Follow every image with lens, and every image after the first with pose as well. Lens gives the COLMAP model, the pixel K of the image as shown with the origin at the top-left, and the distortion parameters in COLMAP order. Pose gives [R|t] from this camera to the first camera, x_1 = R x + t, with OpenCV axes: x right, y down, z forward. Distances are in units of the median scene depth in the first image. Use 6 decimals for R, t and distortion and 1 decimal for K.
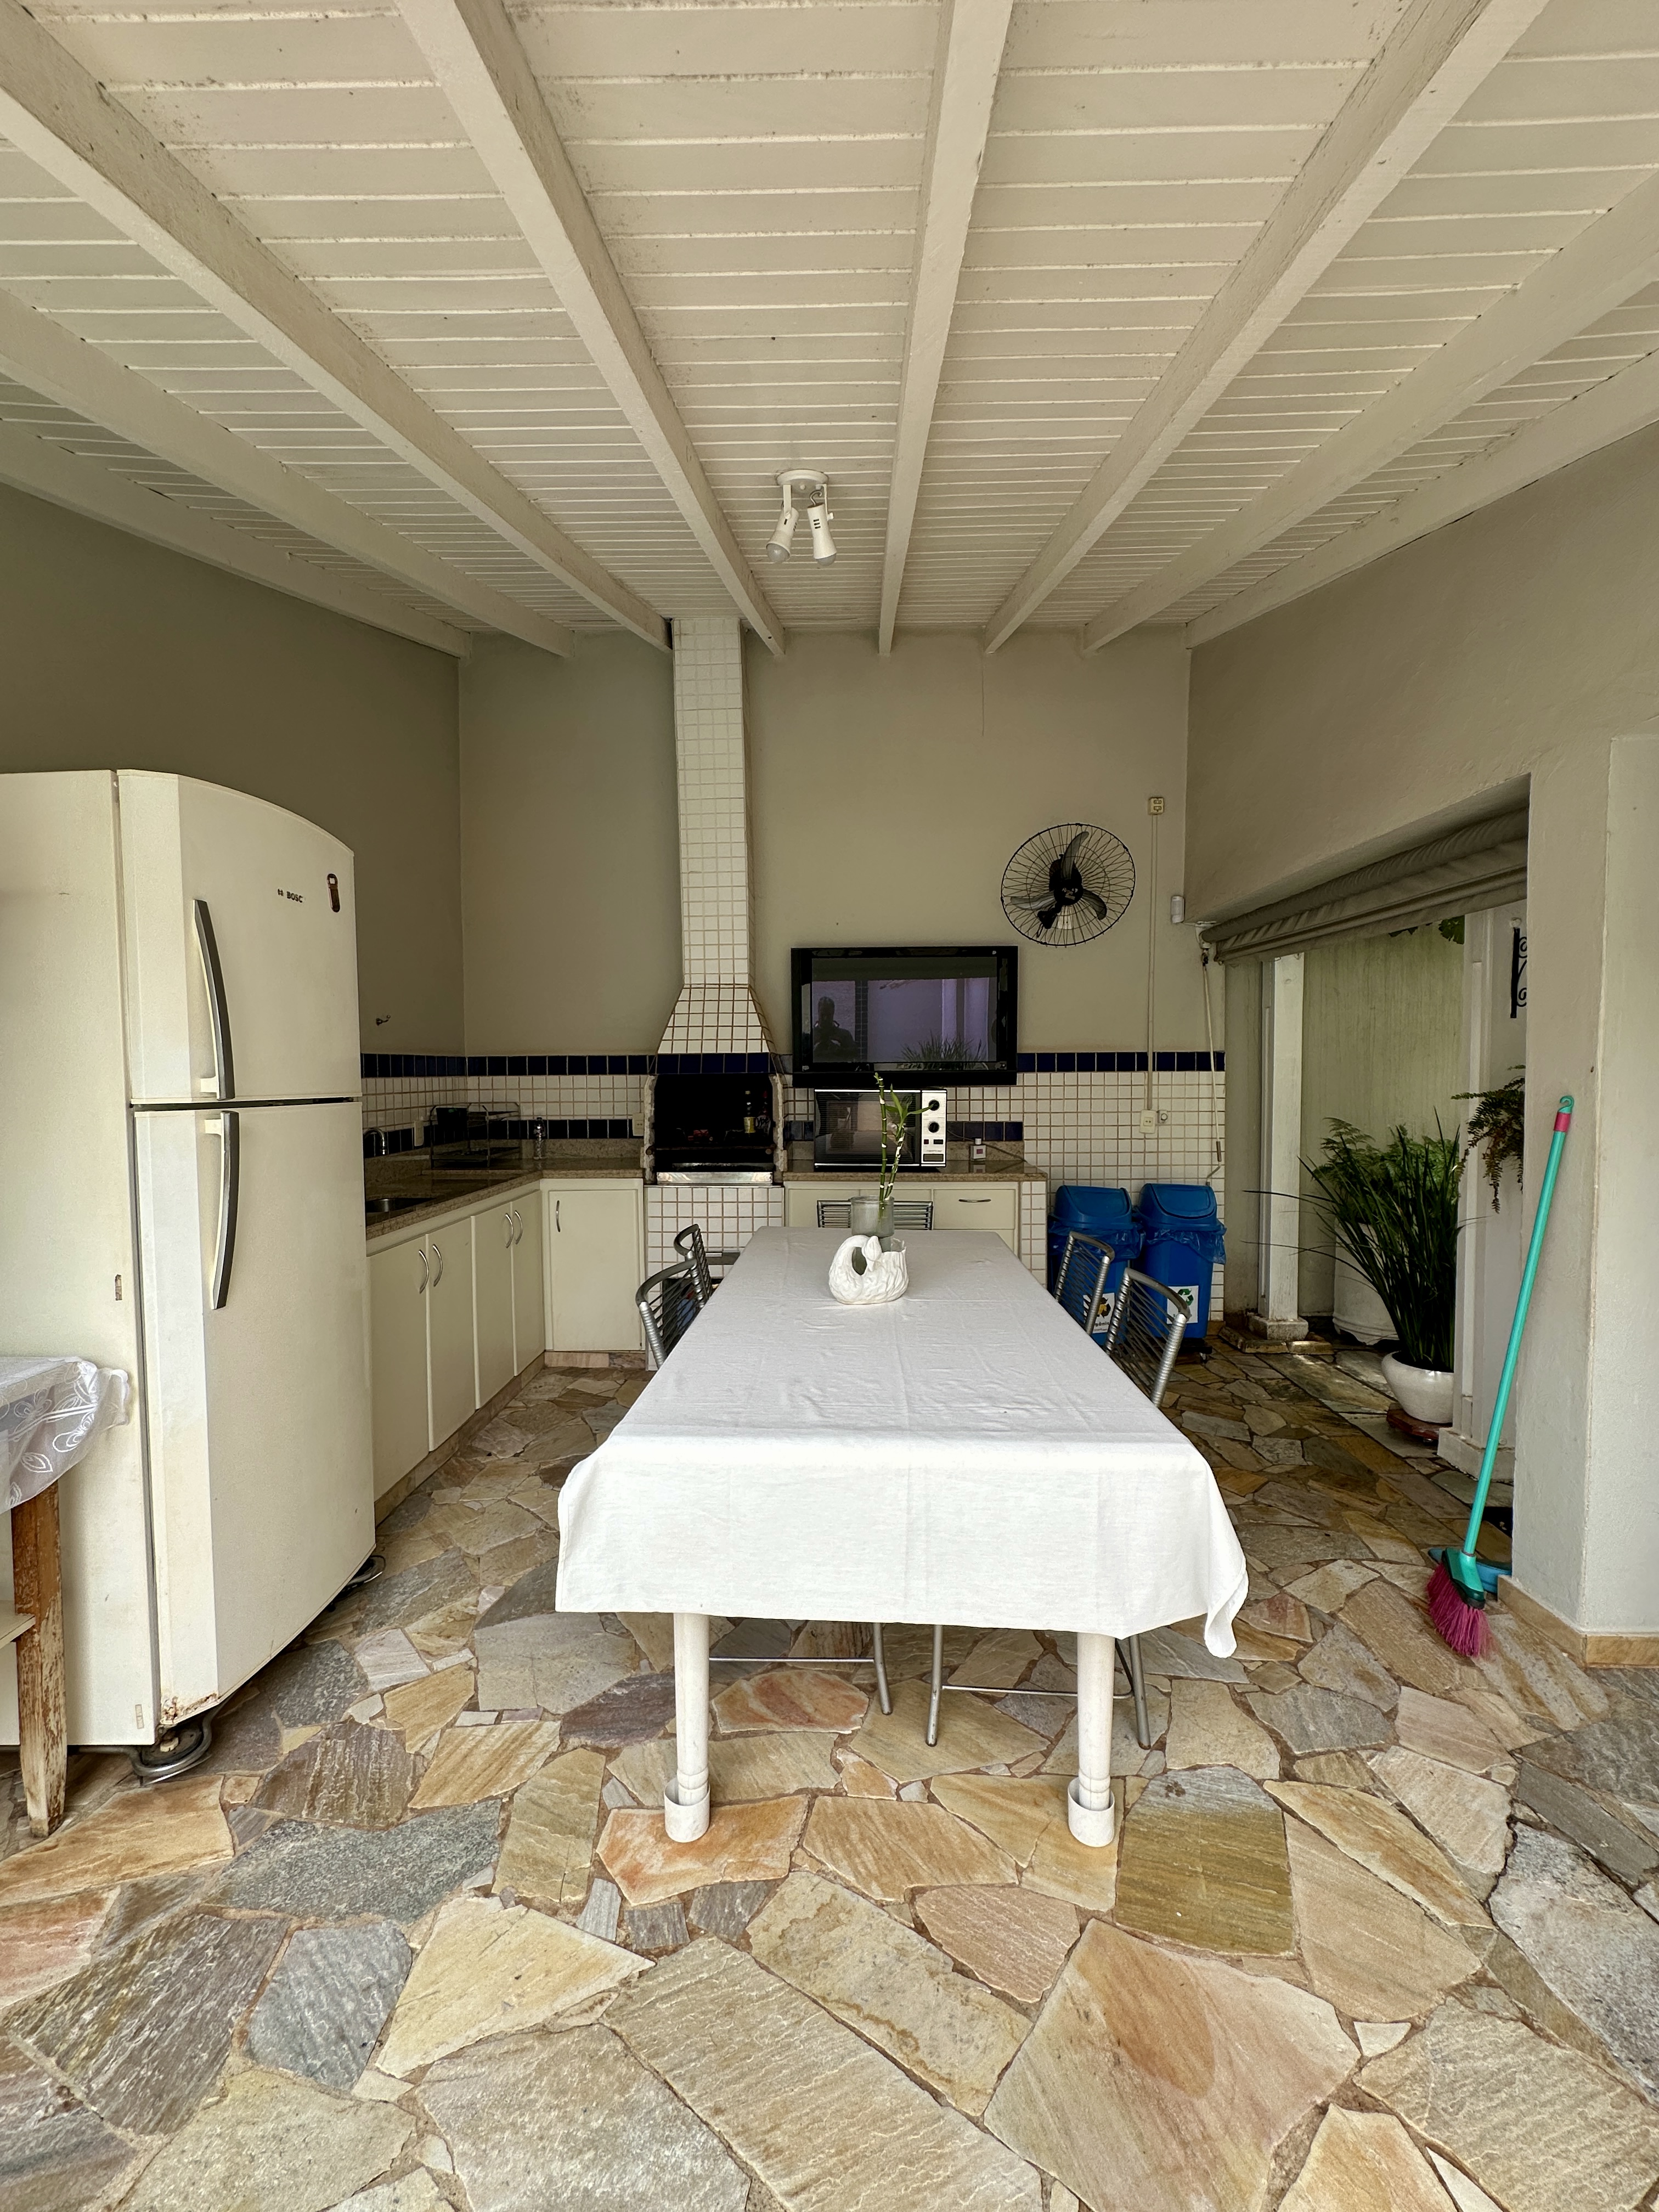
lens RADIAL K [[886.4, 0, 832.0], [0, 886.4, 1105.8], [0, 0, 1]] dist [-0.004827, 0.001125]
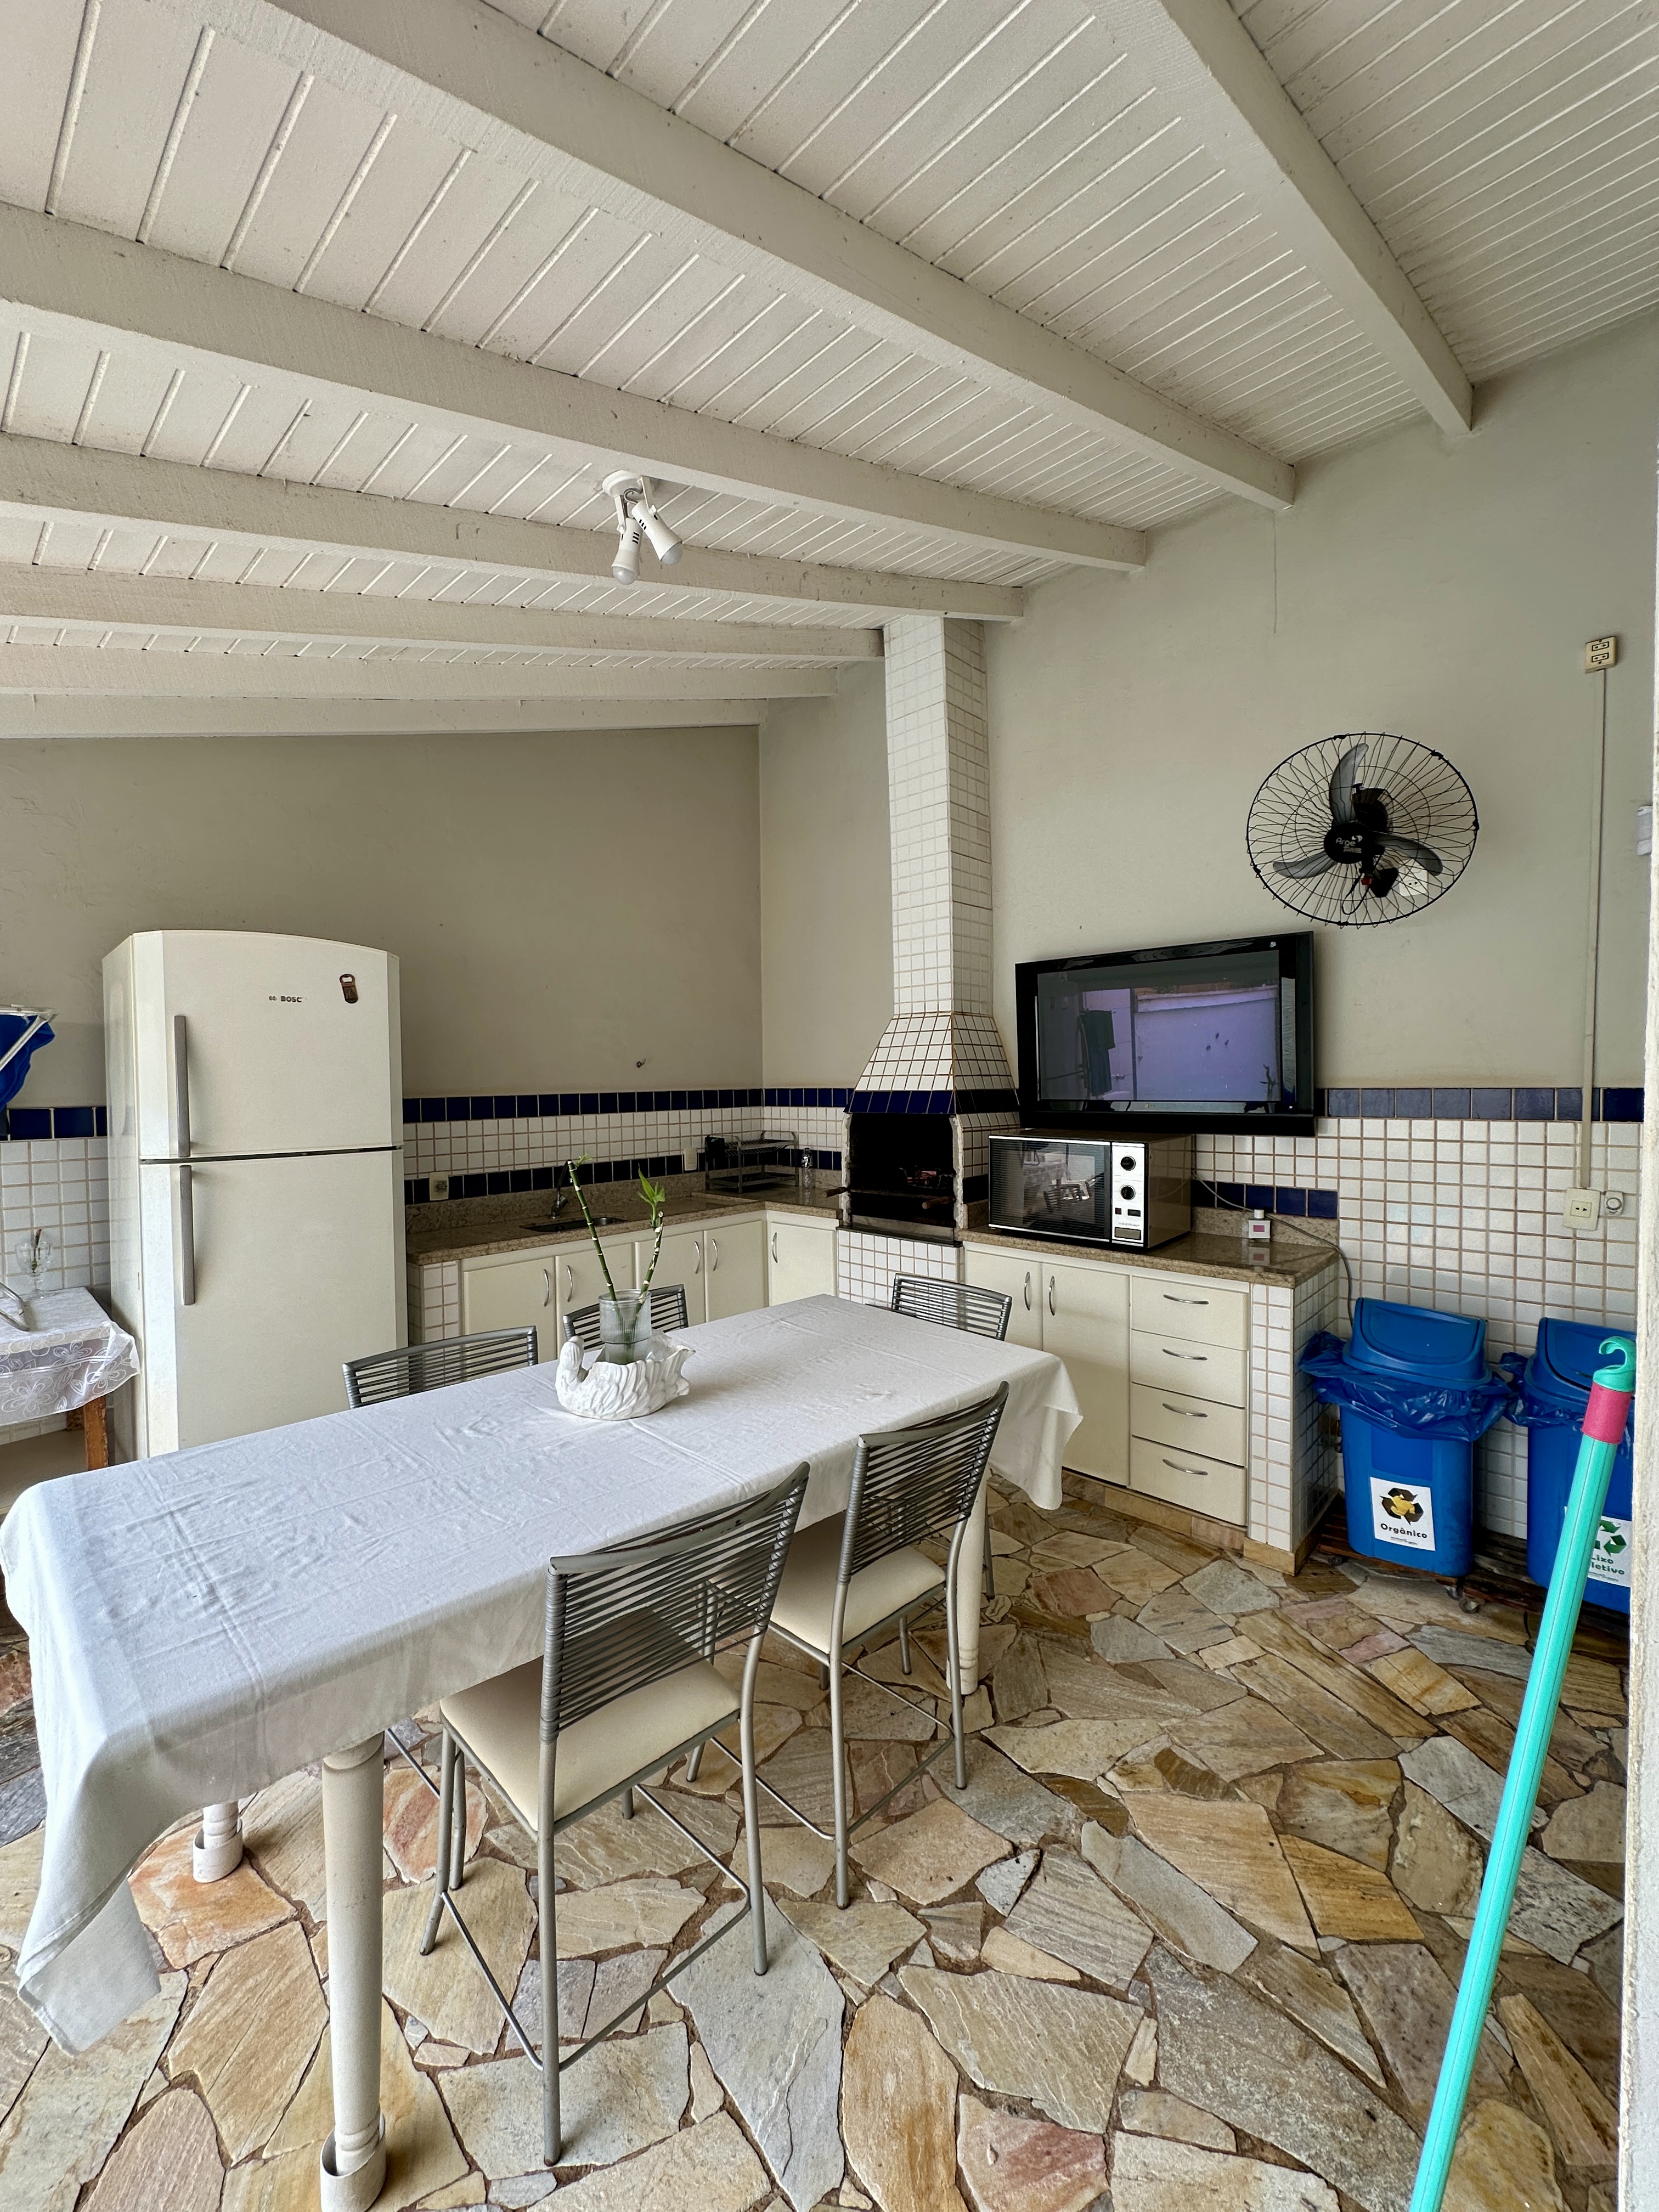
lens RADIAL K [[886.4, 0, 830.7], [0, 886.4, 1105.0], [0, 0, 1]] dist [-0.004827, 0.001125]
pose [[0.737775, 0.019501, -0.674765, 0.421802], [-0.018779, 0.999789, 0.008361, -0.049916], [0.674786, 0.006503, 0.737985, 0.274330]]
